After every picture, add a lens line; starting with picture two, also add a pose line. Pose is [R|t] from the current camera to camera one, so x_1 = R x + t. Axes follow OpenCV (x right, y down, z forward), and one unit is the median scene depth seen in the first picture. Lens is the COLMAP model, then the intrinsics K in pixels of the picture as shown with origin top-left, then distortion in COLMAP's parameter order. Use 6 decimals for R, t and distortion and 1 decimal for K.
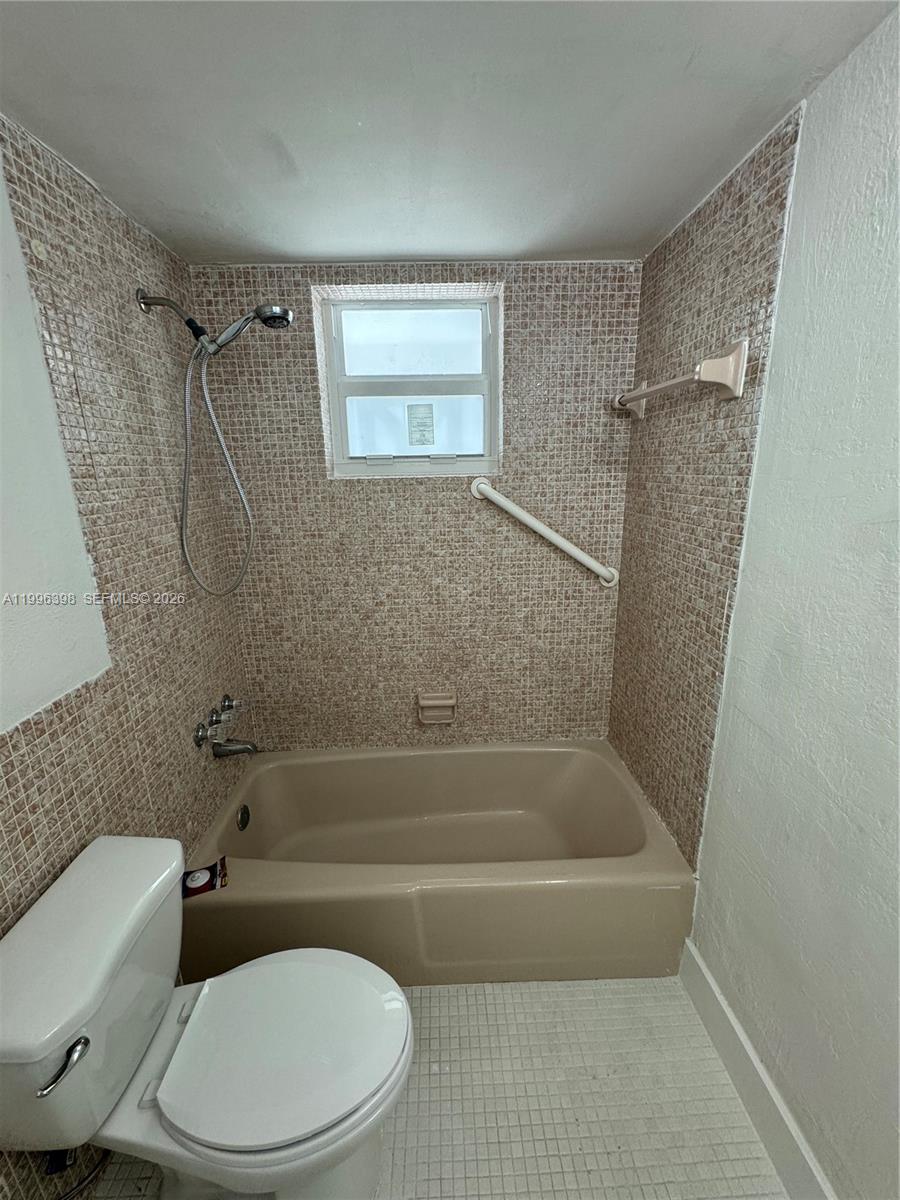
lens RADIAL K [[478.8, 0, 450.8], [0, 478.8, 598.0], [0, 0, 1]] dist [-0.001301, 0.000851]
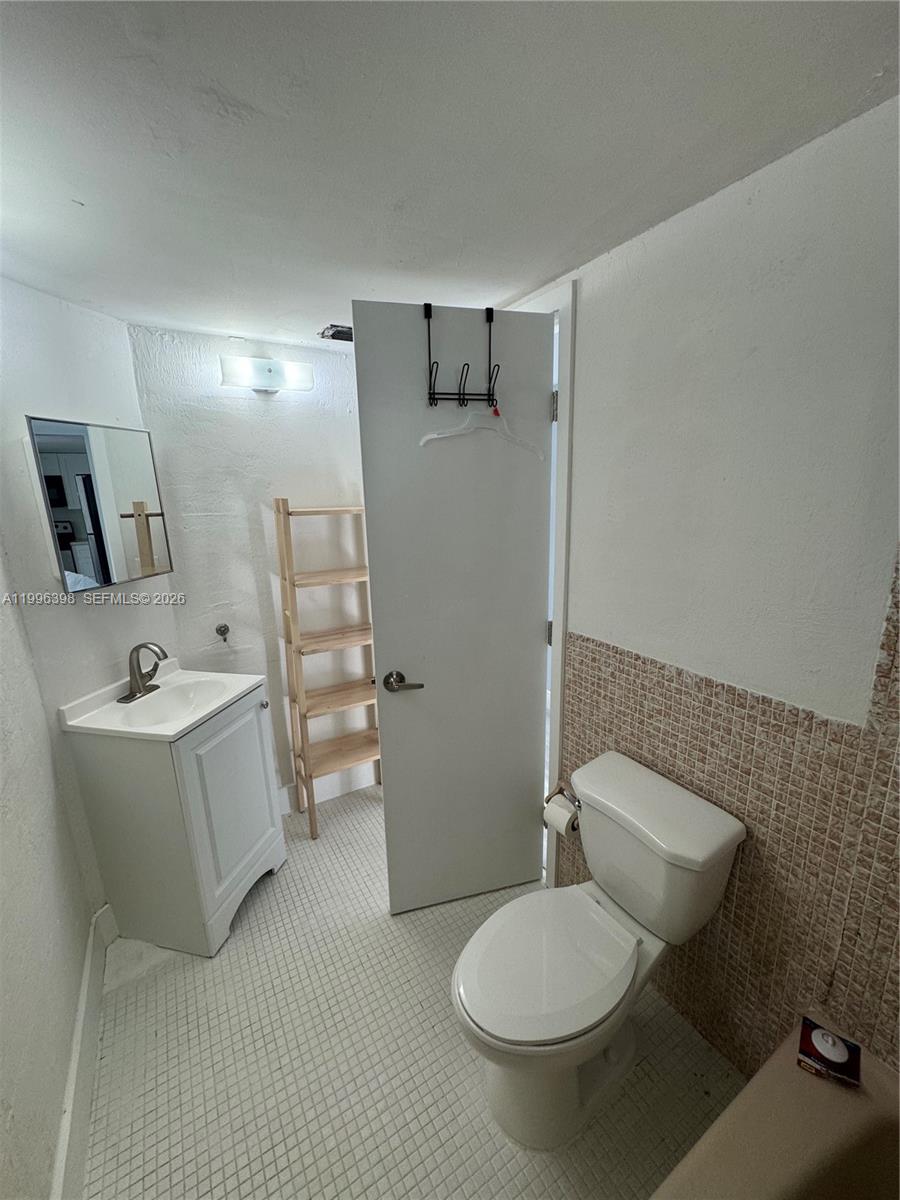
lens RADIAL K [[478.8, 0, 449.0], [0, 478.8, 600.5], [0, 0, 1]] dist [-0.001301, 0.000851]
pose [[-0.870047, 0.154257, -0.468212, 0.293333], [-0.086694, 0.887101, 0.453361, -0.406496], [0.485286, 0.435037, -0.758446, 1.327937]]
